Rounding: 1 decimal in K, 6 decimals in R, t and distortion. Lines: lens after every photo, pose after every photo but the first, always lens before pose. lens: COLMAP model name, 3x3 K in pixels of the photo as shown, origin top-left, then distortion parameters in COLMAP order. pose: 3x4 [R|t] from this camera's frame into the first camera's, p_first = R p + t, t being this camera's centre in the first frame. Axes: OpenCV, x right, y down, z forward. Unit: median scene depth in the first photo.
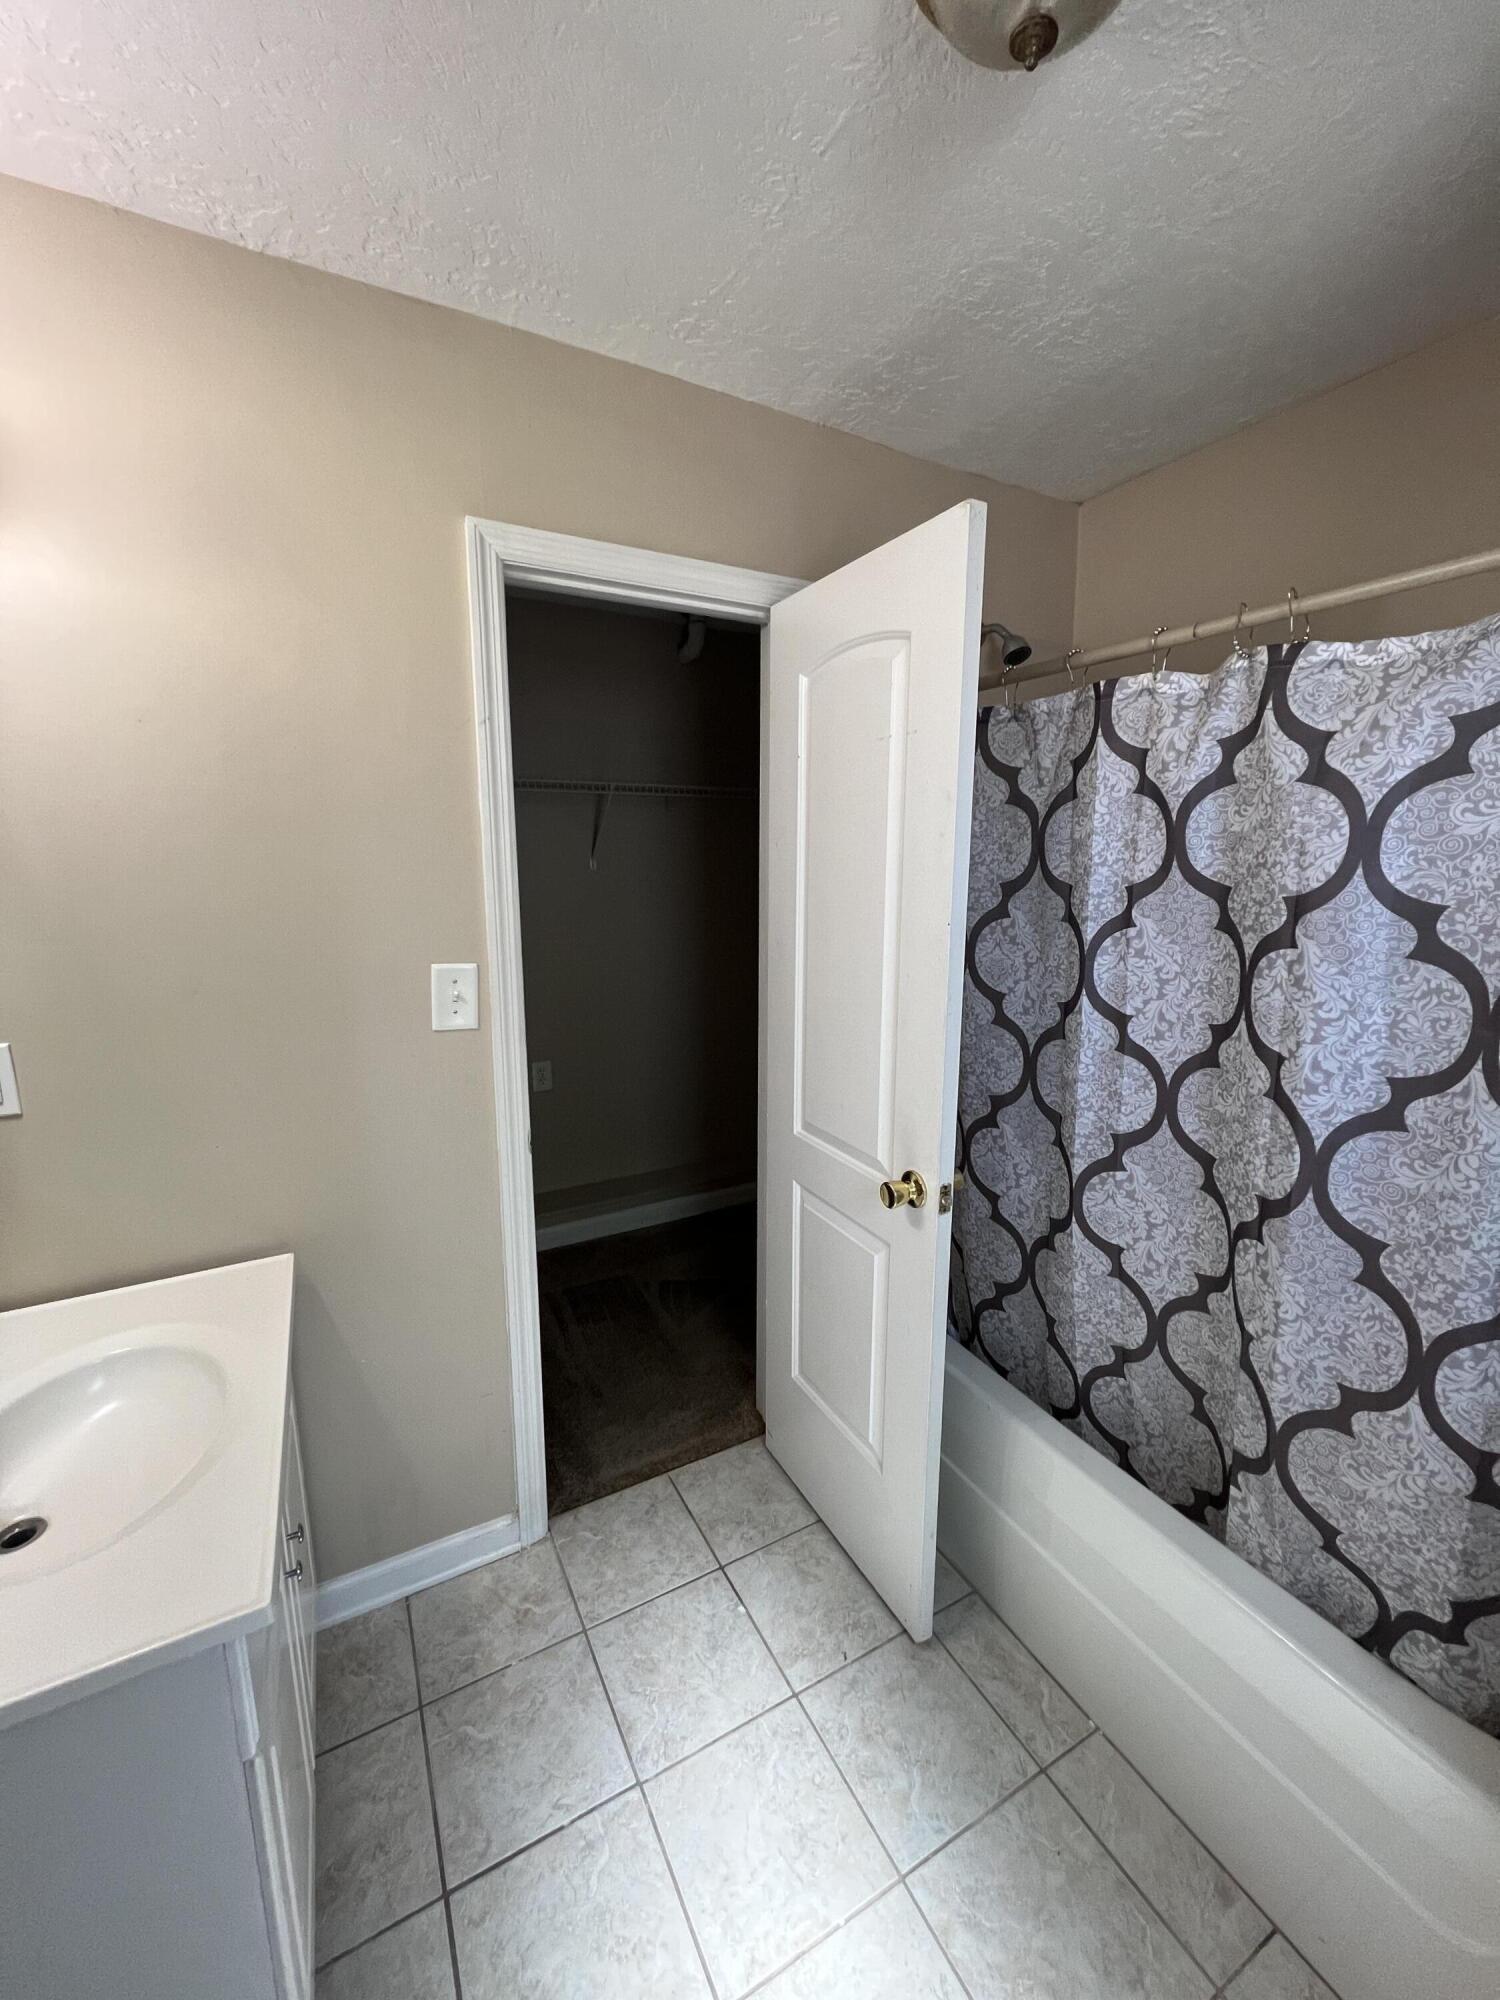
lens RADIAL K [[809.4, 0, 748.5], [0, 809.4, 994.9], [0, 0, 1]] dist [-0.003599, 0.000630]
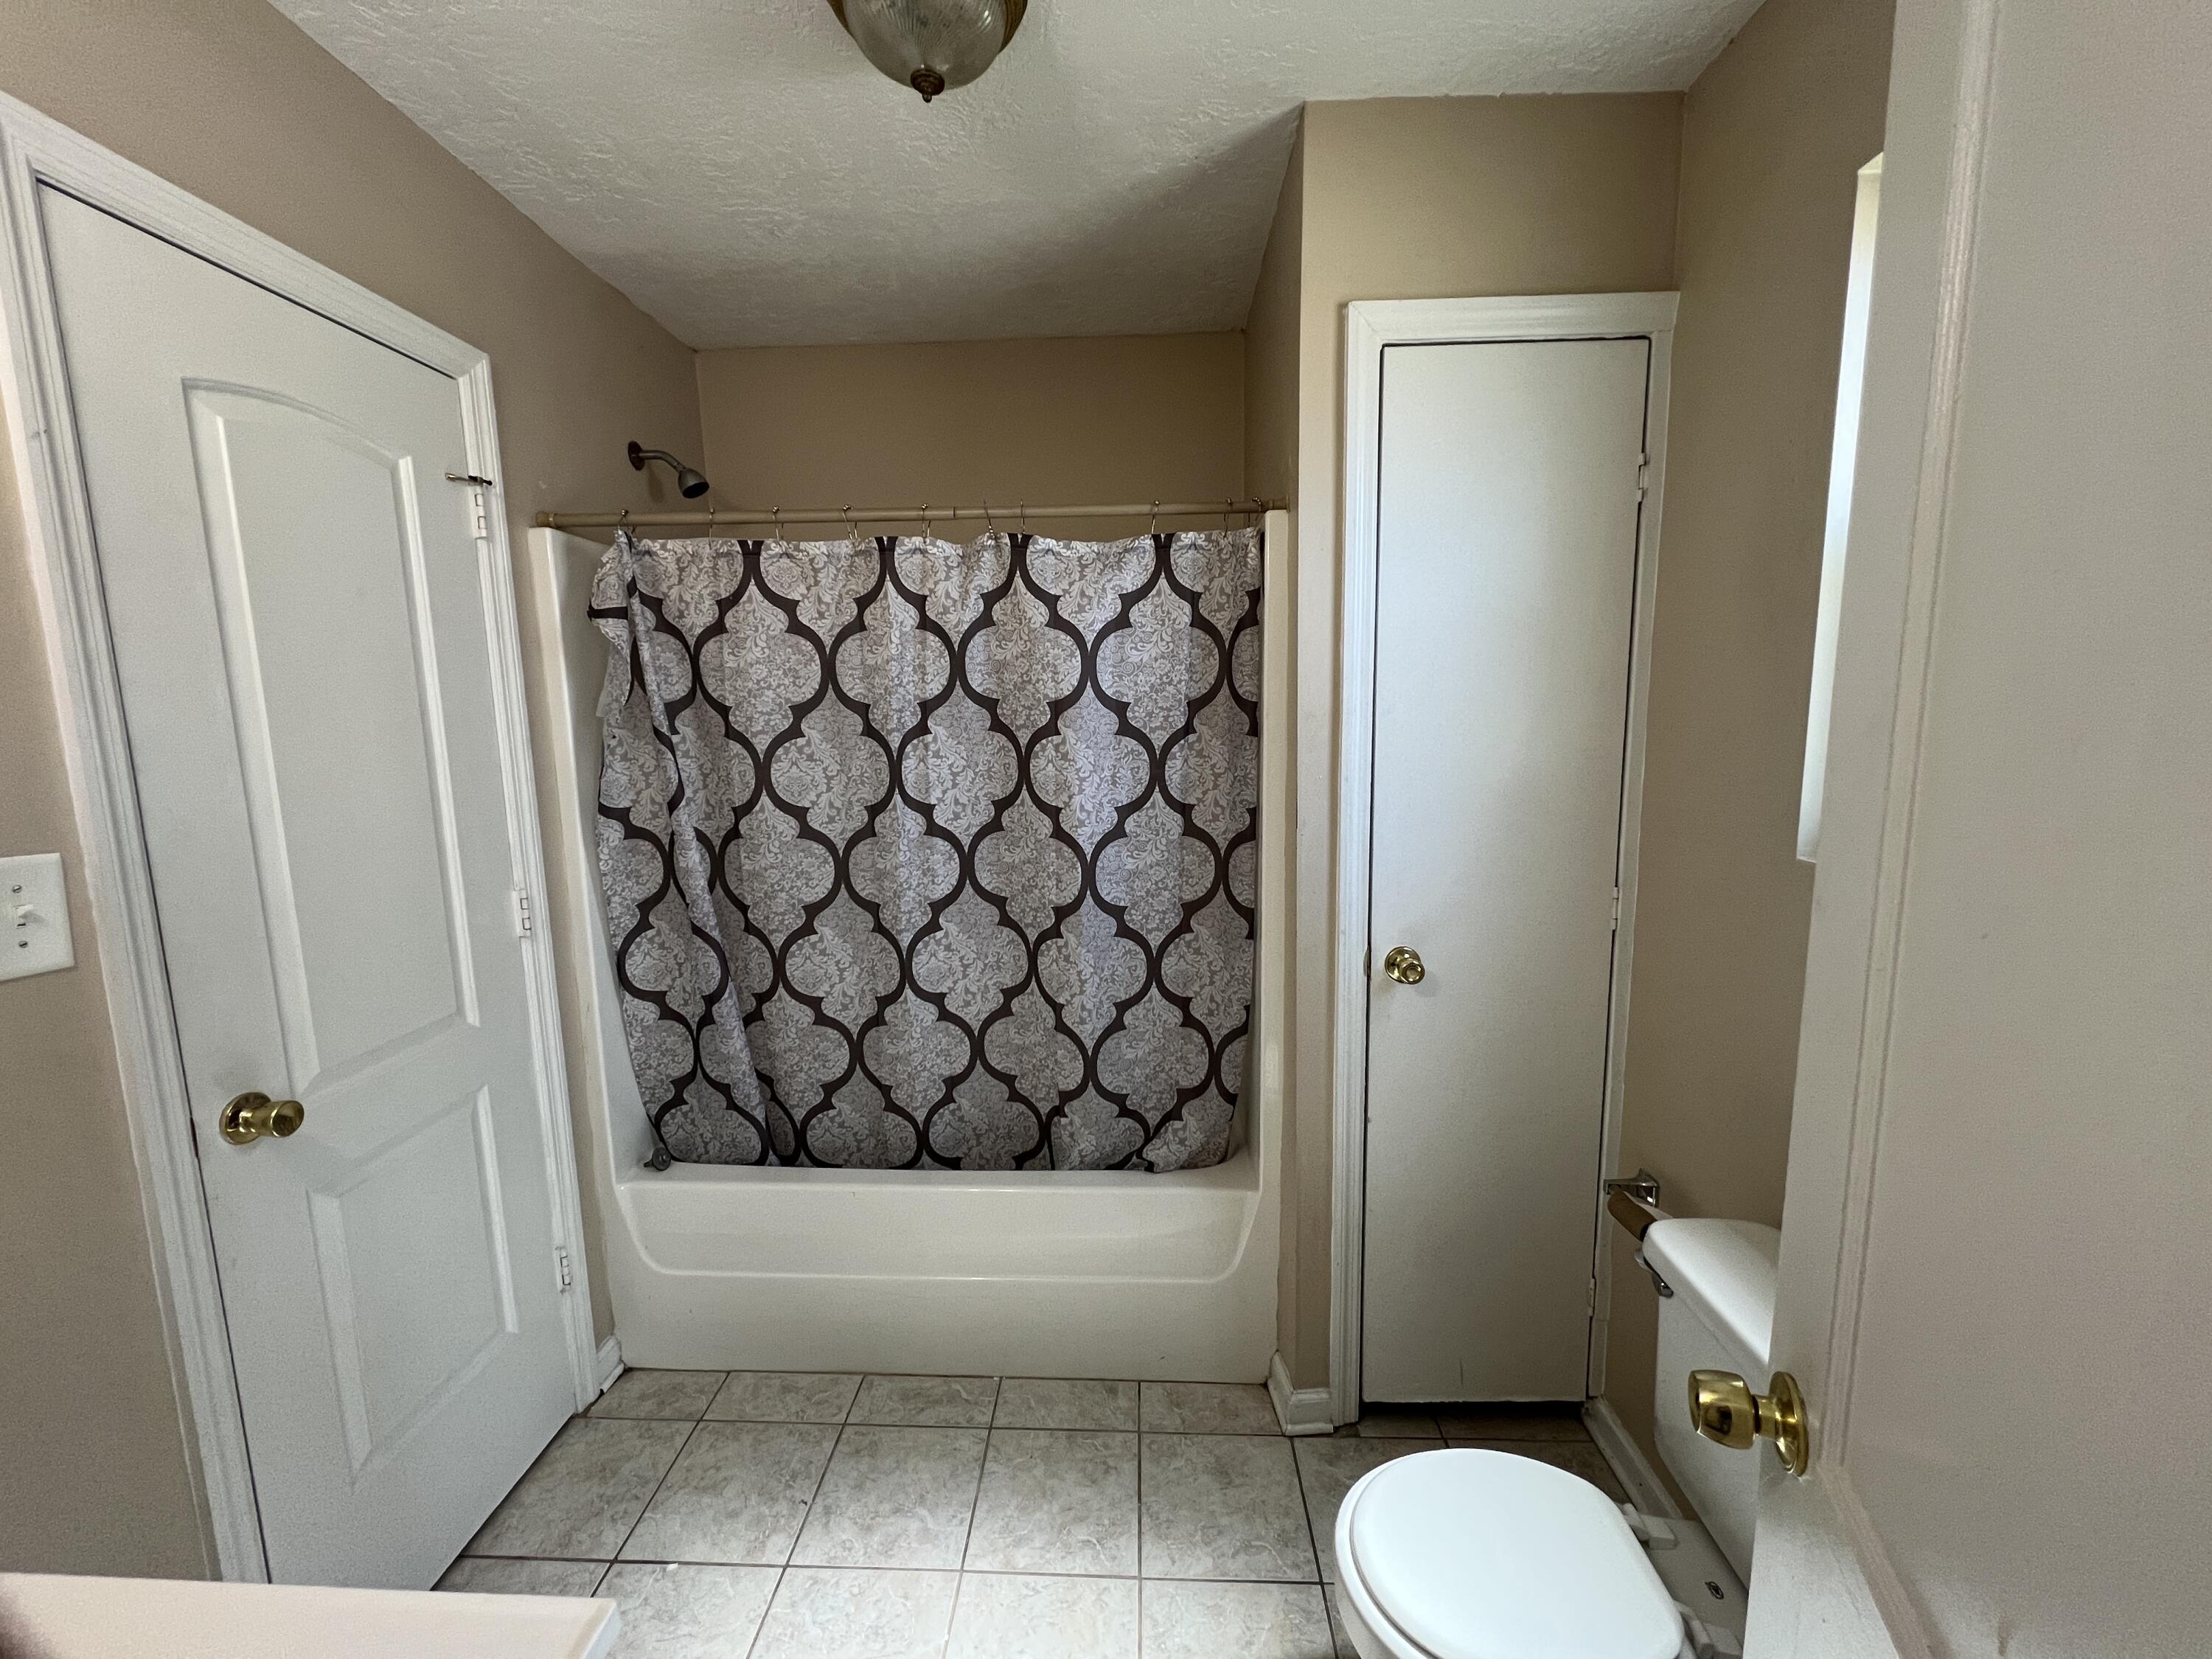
lens RADIAL K [[895.2, 0, 1109.1], [0, 895.2, 831.1], [0, 0, 1]] dist [-0.003599, 0.000630]
pose [[0.499427, -0.124715, 0.857332, -0.623489], [0.164851, 0.985185, 0.047281, 0.047674], [-0.850527, 0.117719, 0.512588, 0.059481]]
